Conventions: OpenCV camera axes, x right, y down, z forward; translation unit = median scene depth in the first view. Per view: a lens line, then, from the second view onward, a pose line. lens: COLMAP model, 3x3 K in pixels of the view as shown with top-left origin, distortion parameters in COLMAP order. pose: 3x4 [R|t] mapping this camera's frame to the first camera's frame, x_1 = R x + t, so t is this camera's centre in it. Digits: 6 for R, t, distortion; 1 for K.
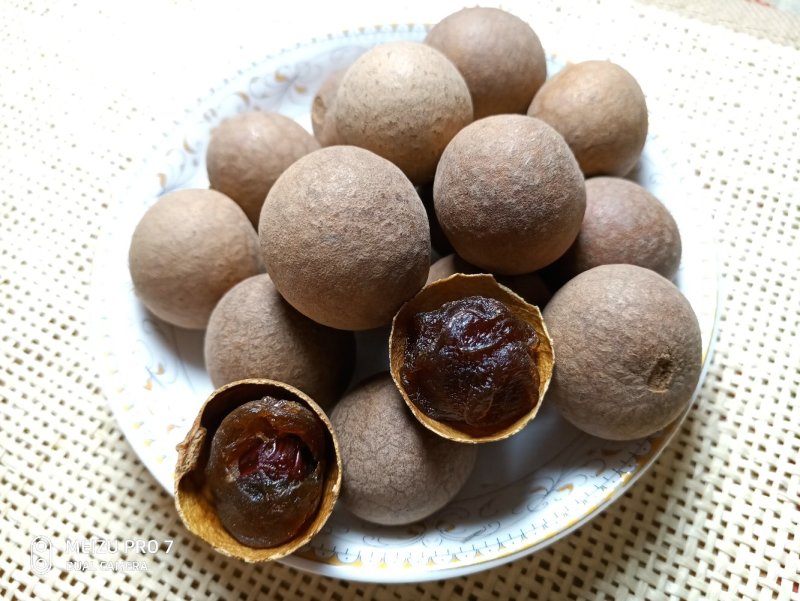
lens RADIAL K [[634.4, 0, 412.4], [0, 634.4, 301.9], [0, 0, 1]] dist [-0.003872, -0.002049]
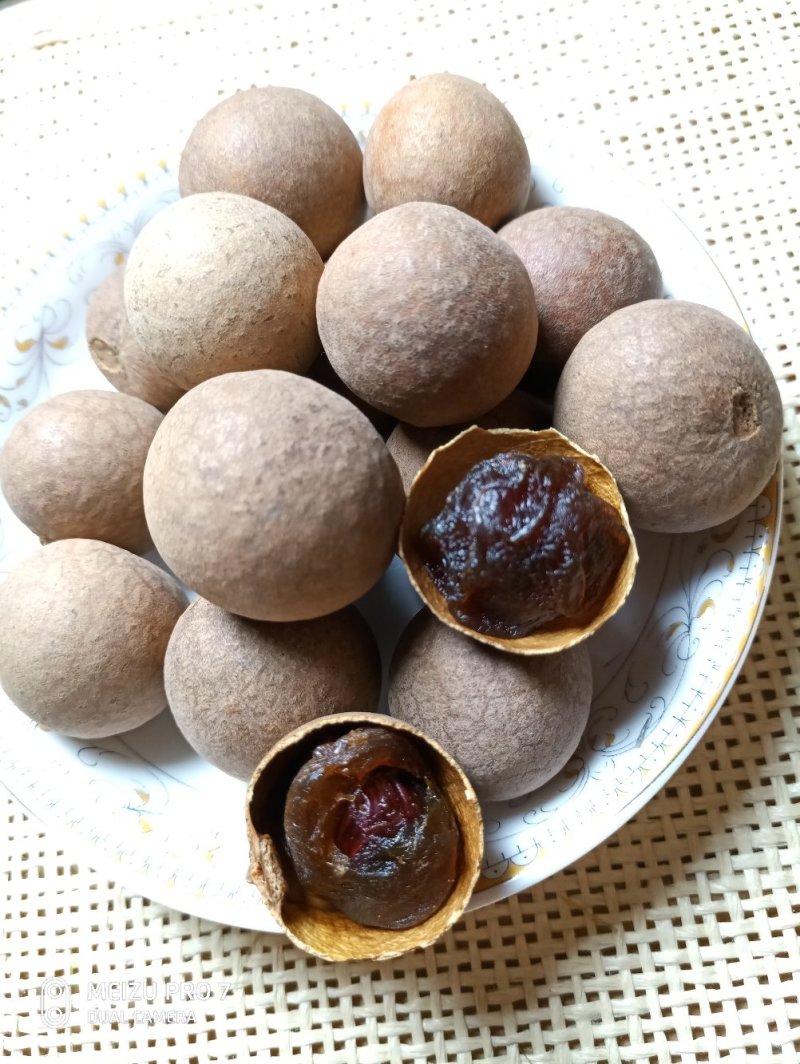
lens RADIAL K [[834.2, 0, 397.3], [0, 834.2, 520.8], [0, 0, 1]] dist [0.008342, -0.025525]
pose [[0.821446, -0.563373, 0.088532, -0.092426], [0.553842, 0.825098, 0.111676, -0.109979], [-0.135963, -0.042703, 0.989793, 0.076755]]
